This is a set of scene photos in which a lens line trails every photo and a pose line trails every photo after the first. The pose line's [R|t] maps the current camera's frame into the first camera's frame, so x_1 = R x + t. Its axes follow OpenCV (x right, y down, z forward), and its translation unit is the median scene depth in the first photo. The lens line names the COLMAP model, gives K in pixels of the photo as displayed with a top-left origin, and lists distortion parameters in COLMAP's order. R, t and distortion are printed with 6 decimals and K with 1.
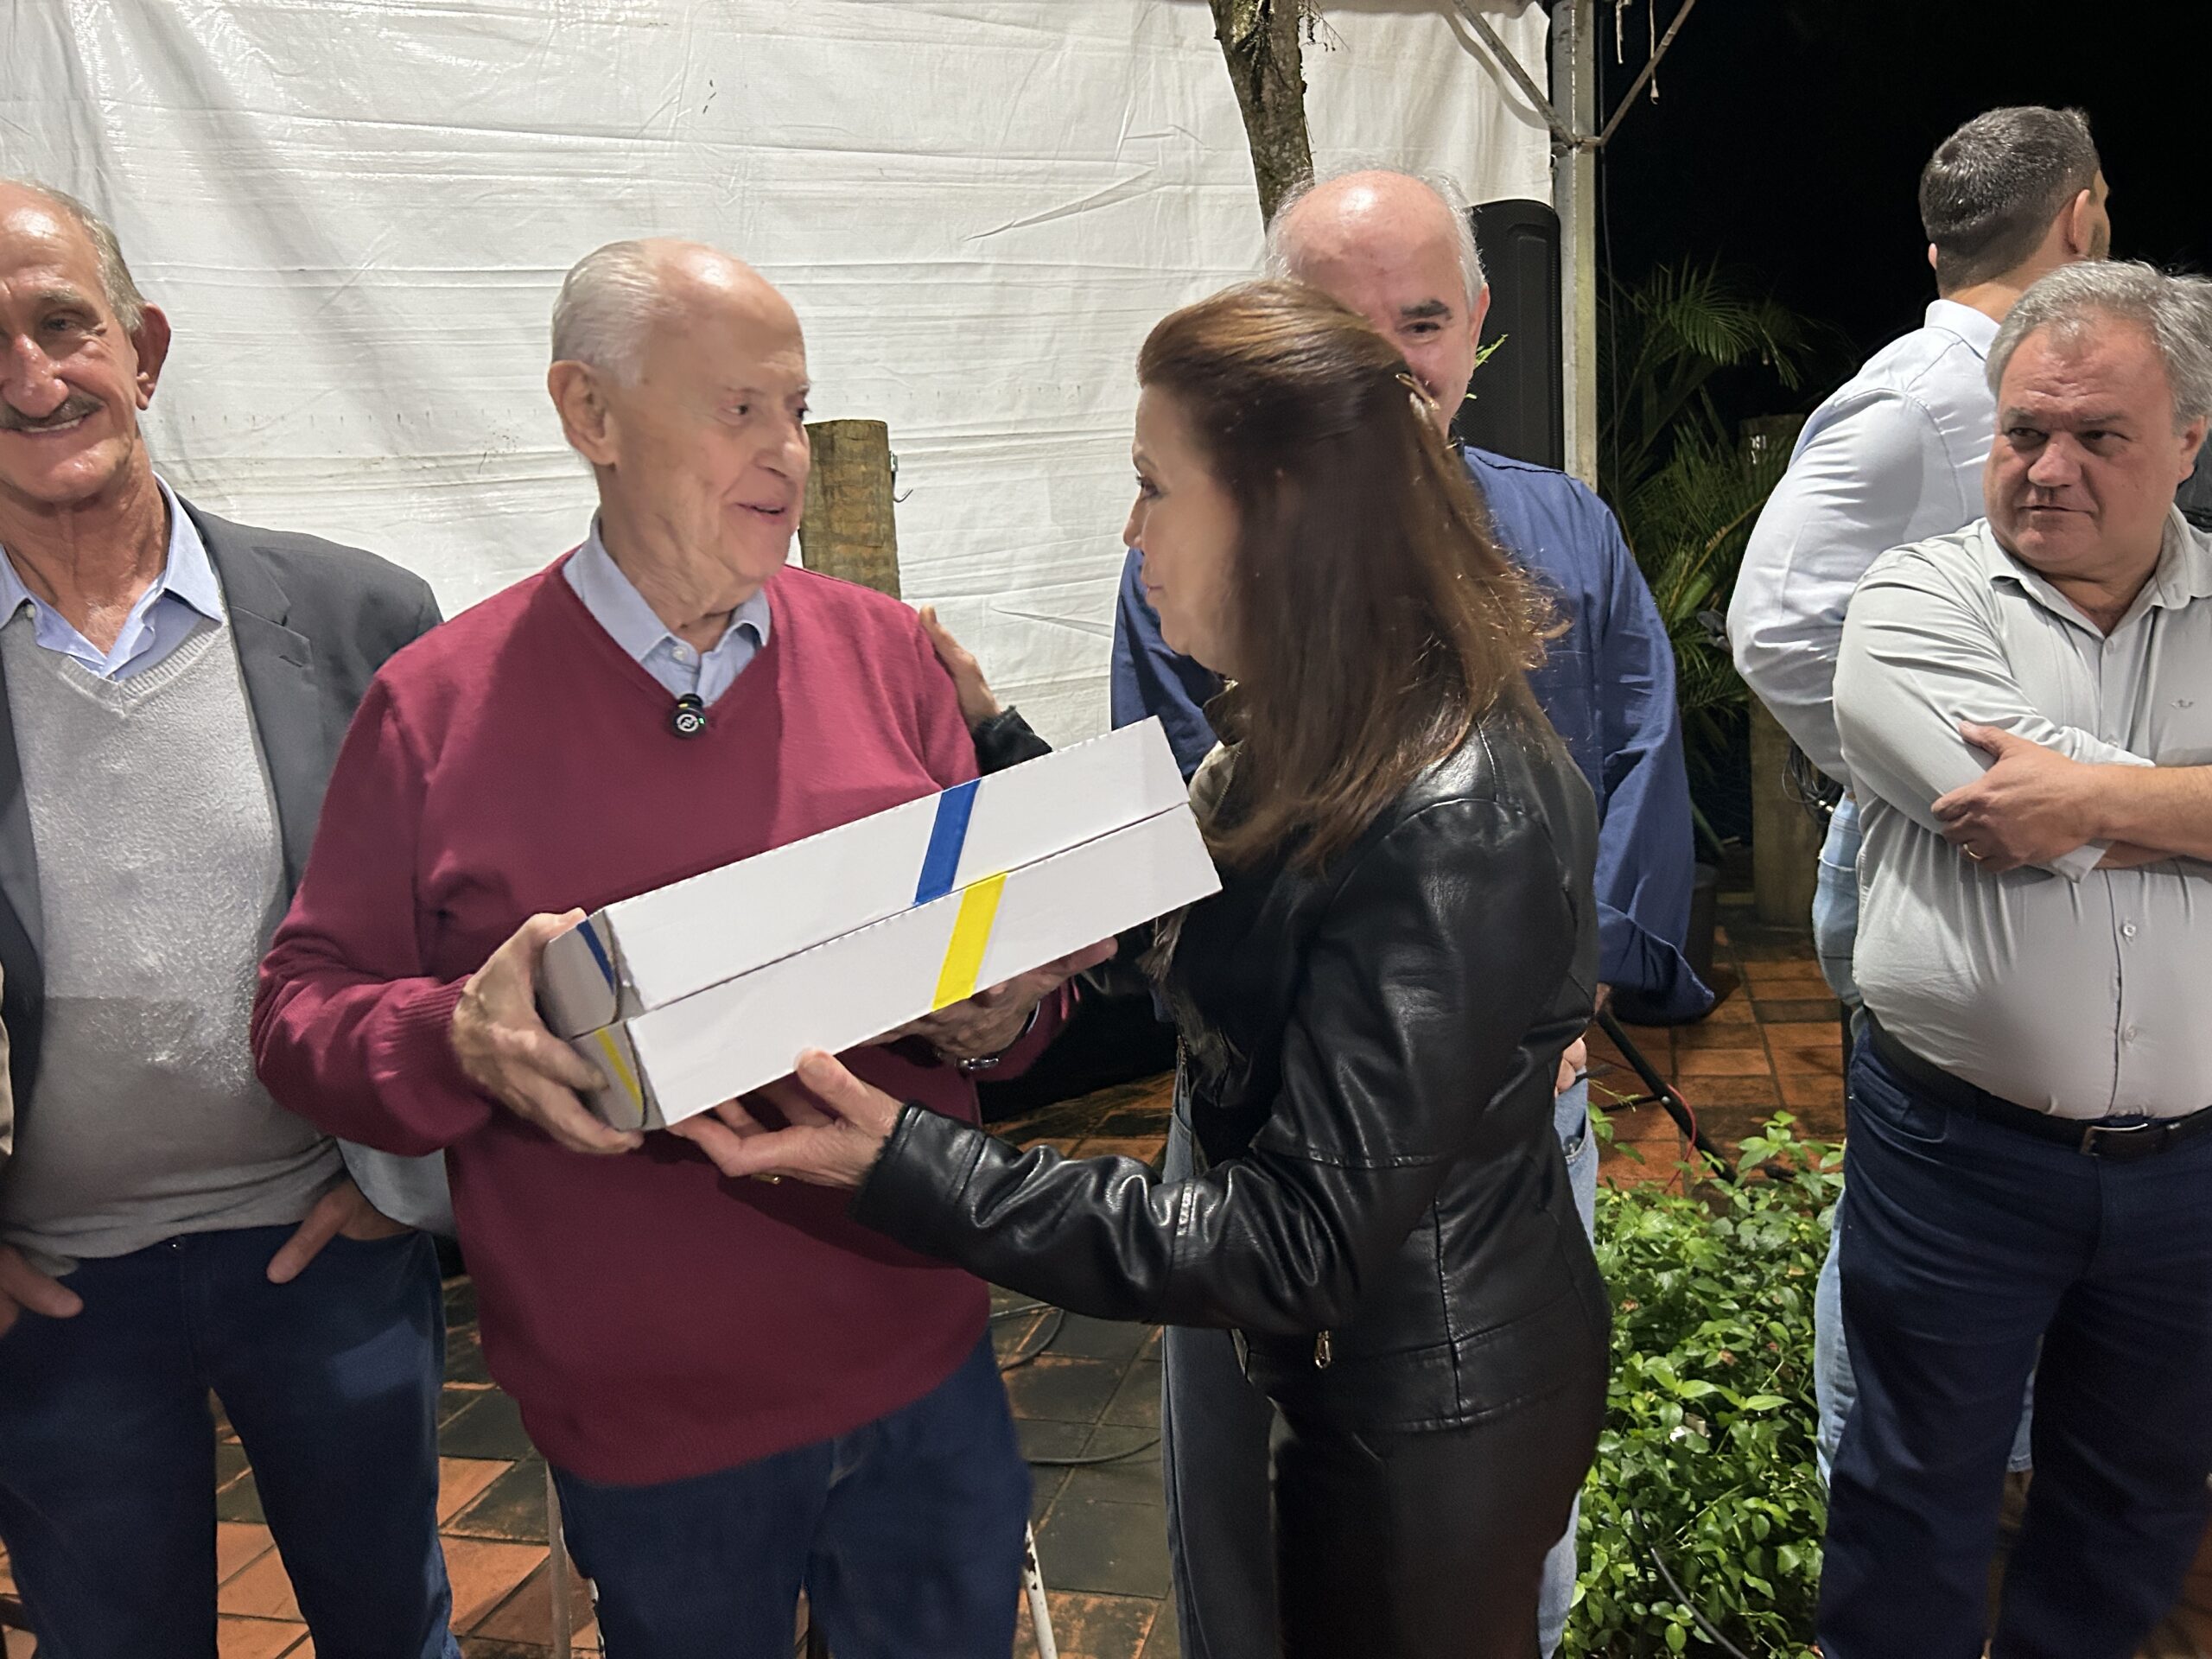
lens RADIAL K [[1669.4, 0, 1087.1], [0, 1669.4, 821.8], [0, 0, 1]] dist [0.044222, -0.043949]
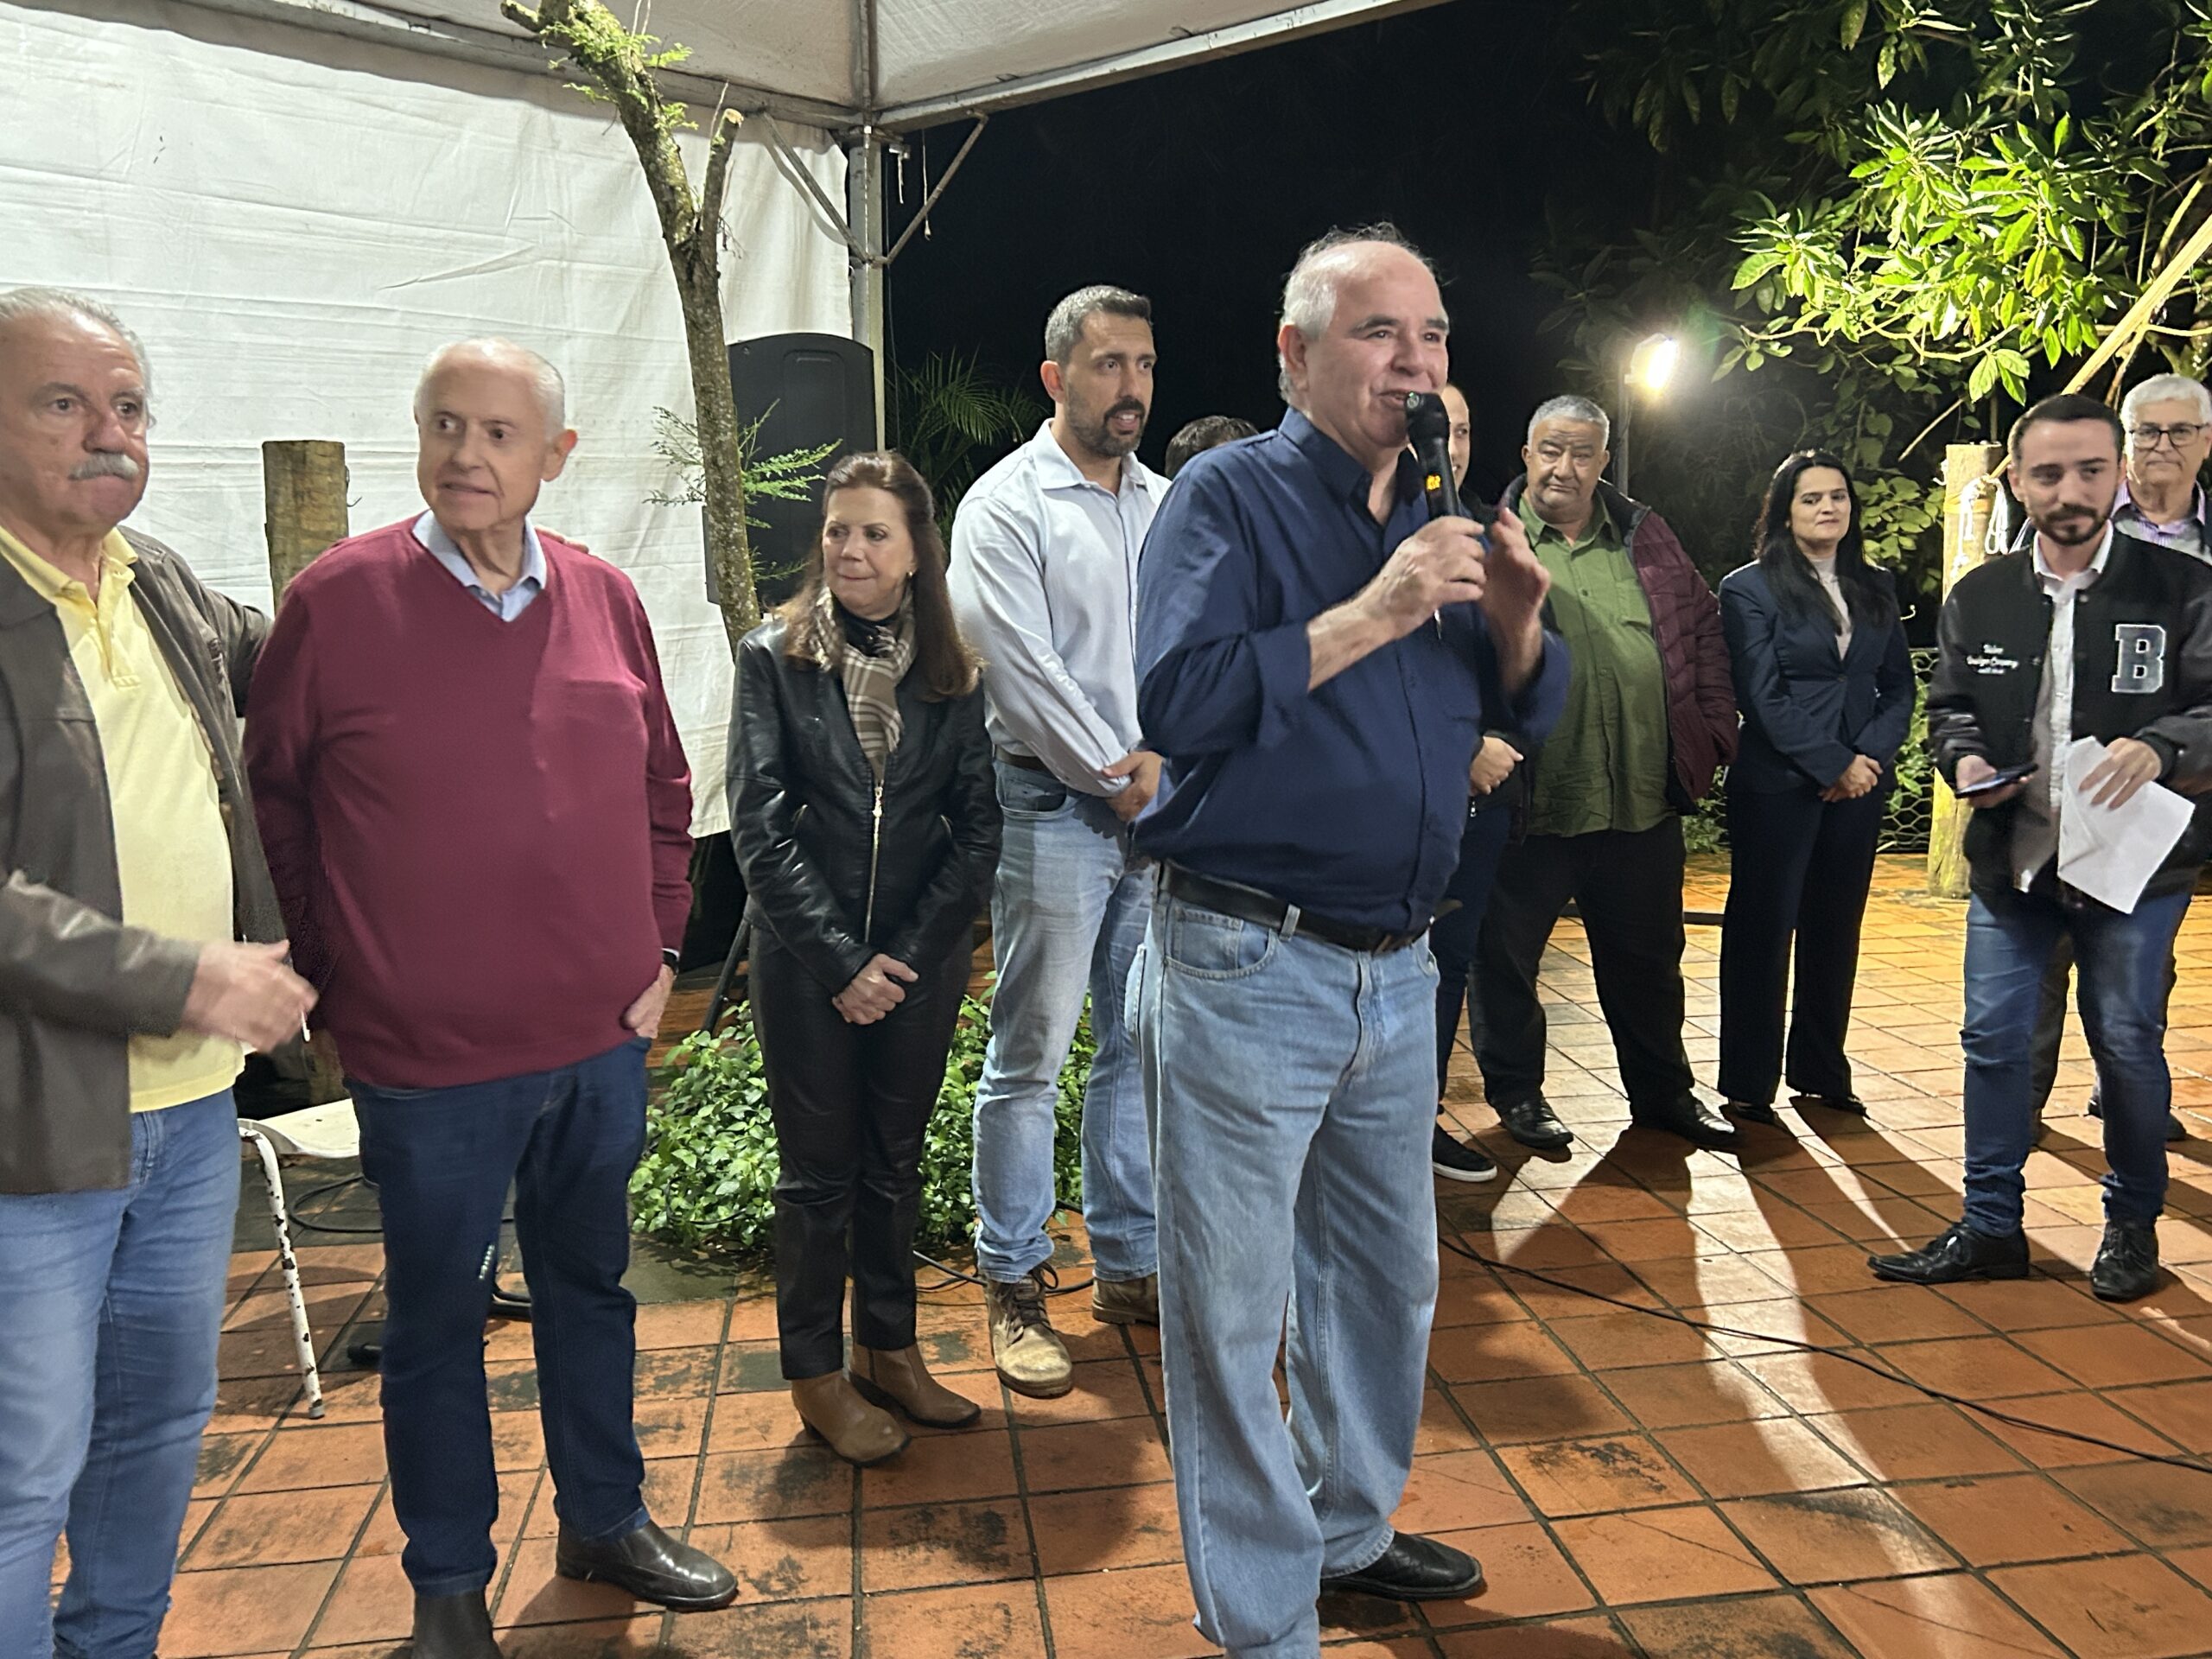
lens RADIAL K [[1895.6, 0, 1079.5], [0, 1895.6, 815.2], [0, 0, 1]] dist [0.027377, -0.014811]
pose [[0.919248, 0.008107, 0.393596, -0.148123], [0.006206, 0.999365, -0.035079, 0.078202], [-0.393630, 0.034689, 0.918614, -0.435260]]
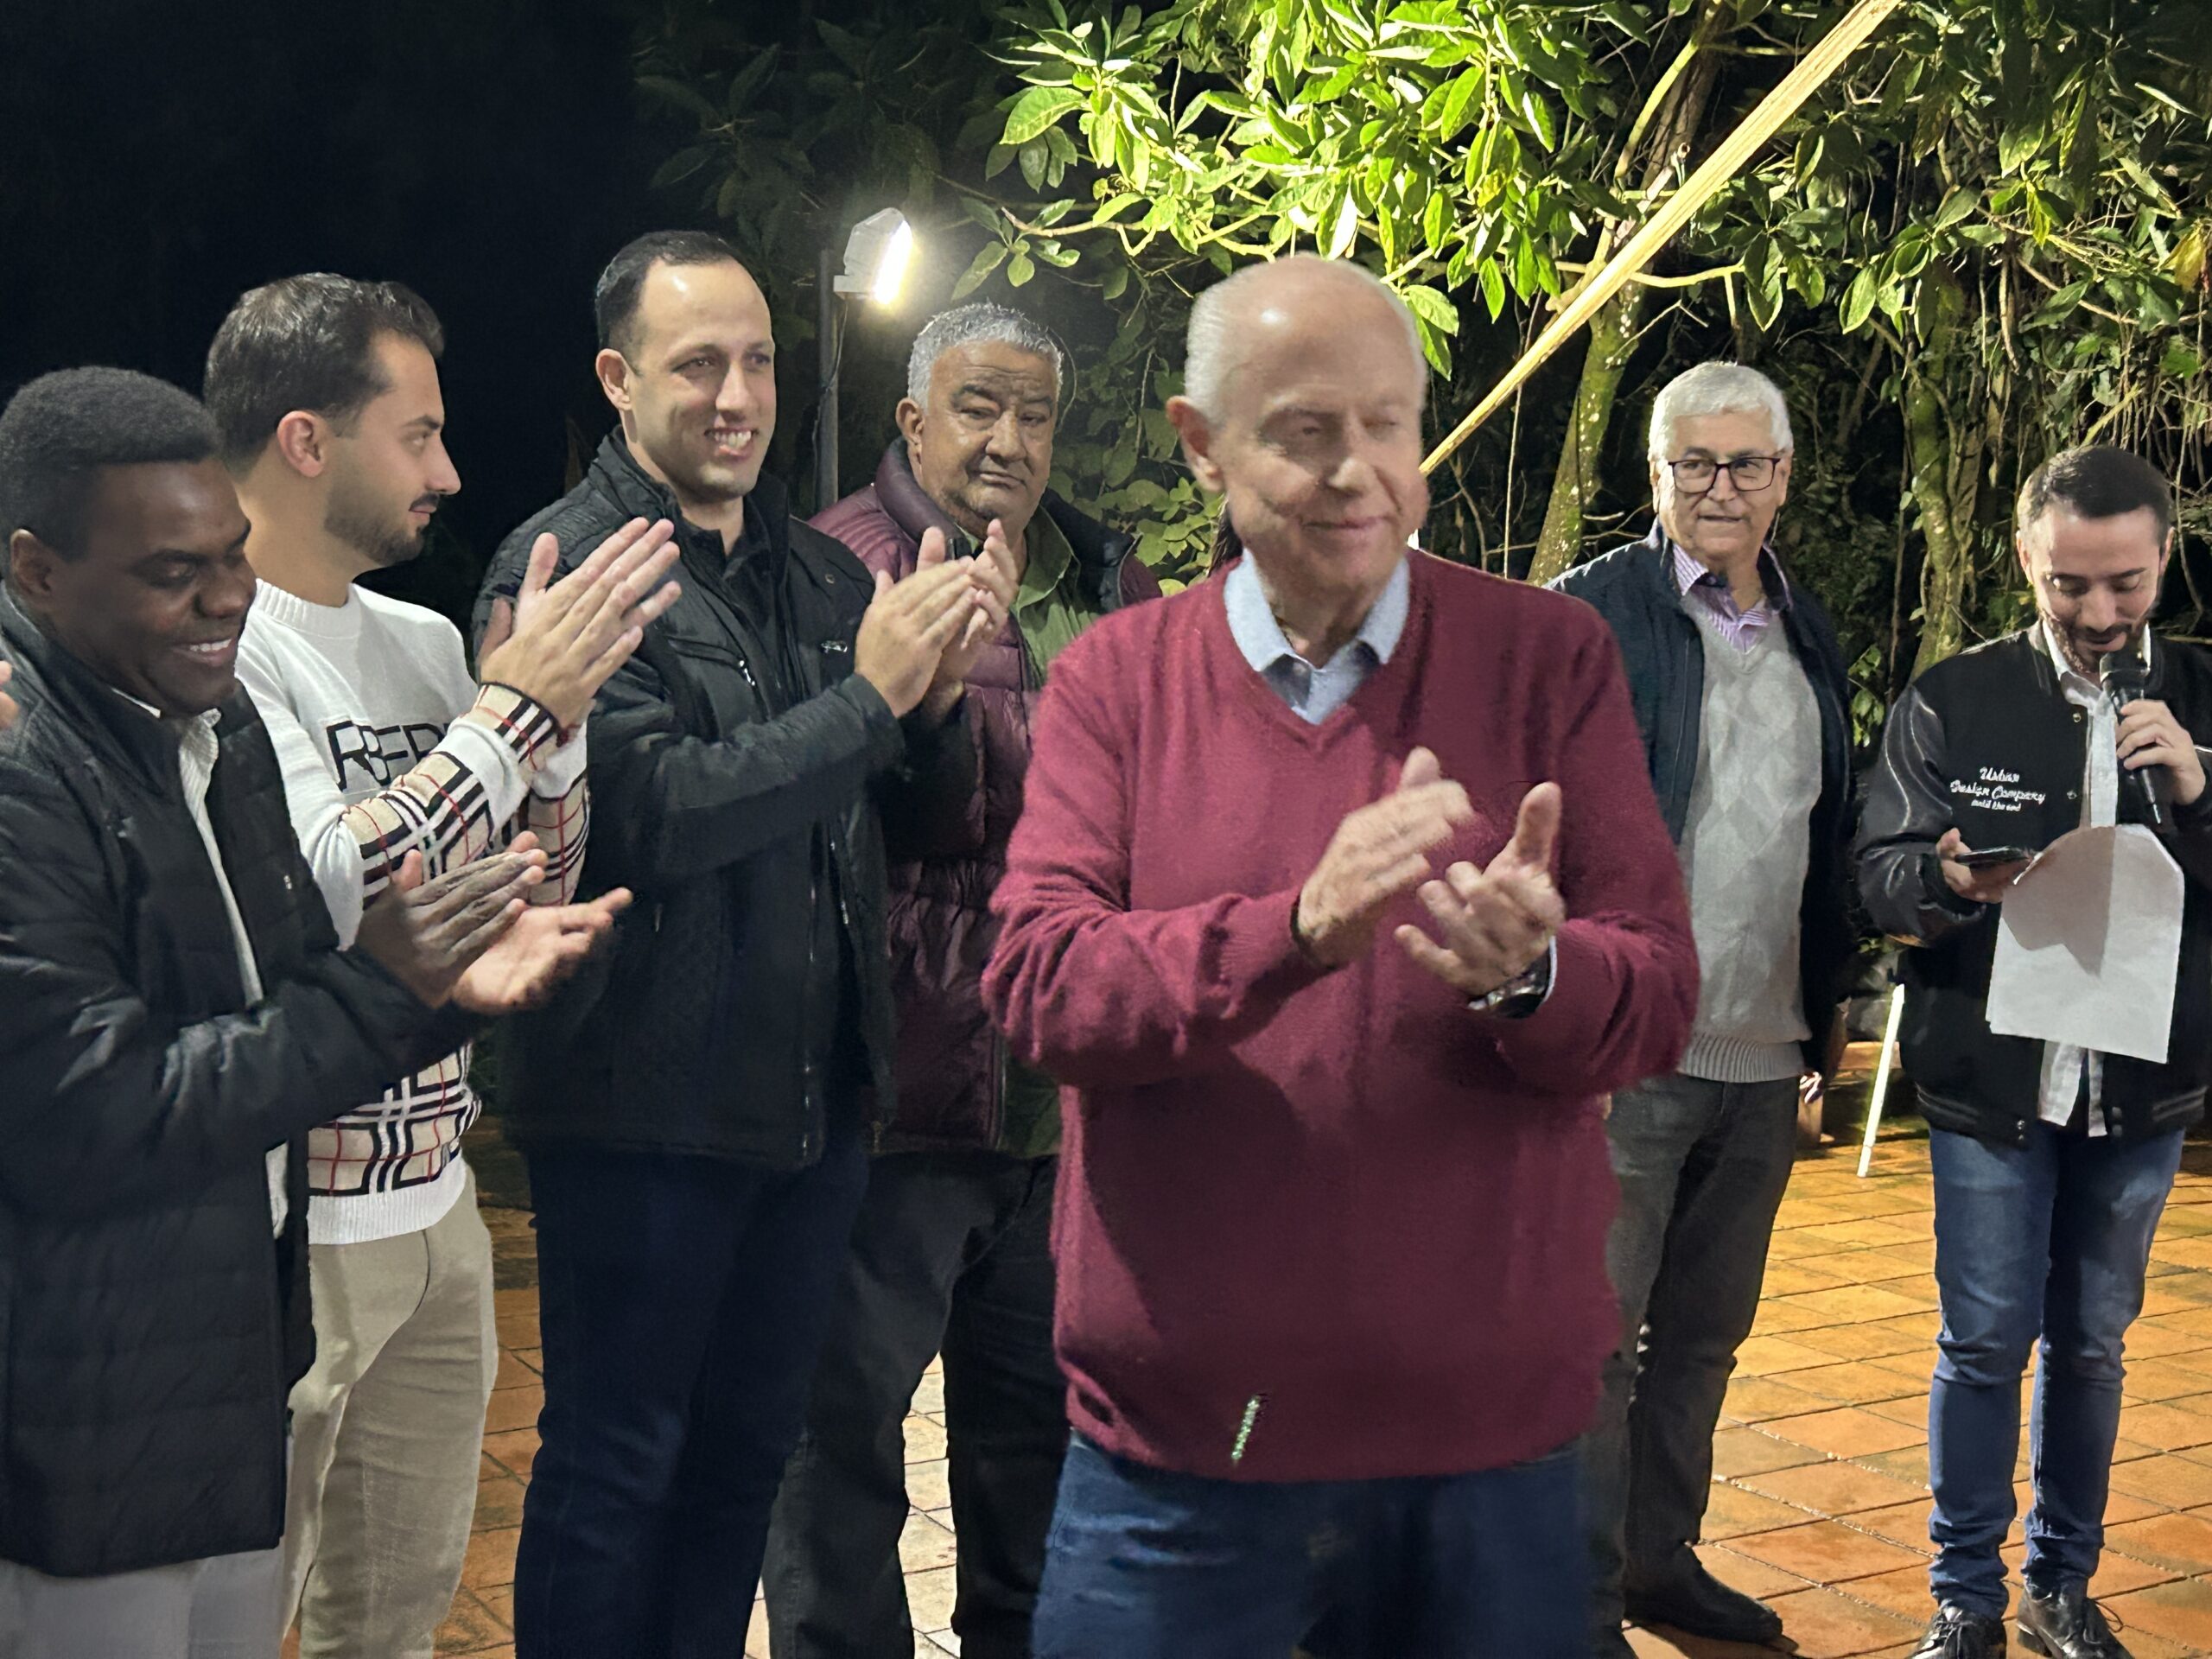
lens RADIAL K [[3215.0, 0, 1126.7], [0, 3215.0, 843.7], [0, 0, 1]] dist [0.112240, 0.000000]
pose [[0.676020, 0.029629, 0.736287, -0.111191], [0.033787, 0.996894, -0.071137, 0.027725], [-0.736108, 0.072967, 0.672919, -0.244117]]
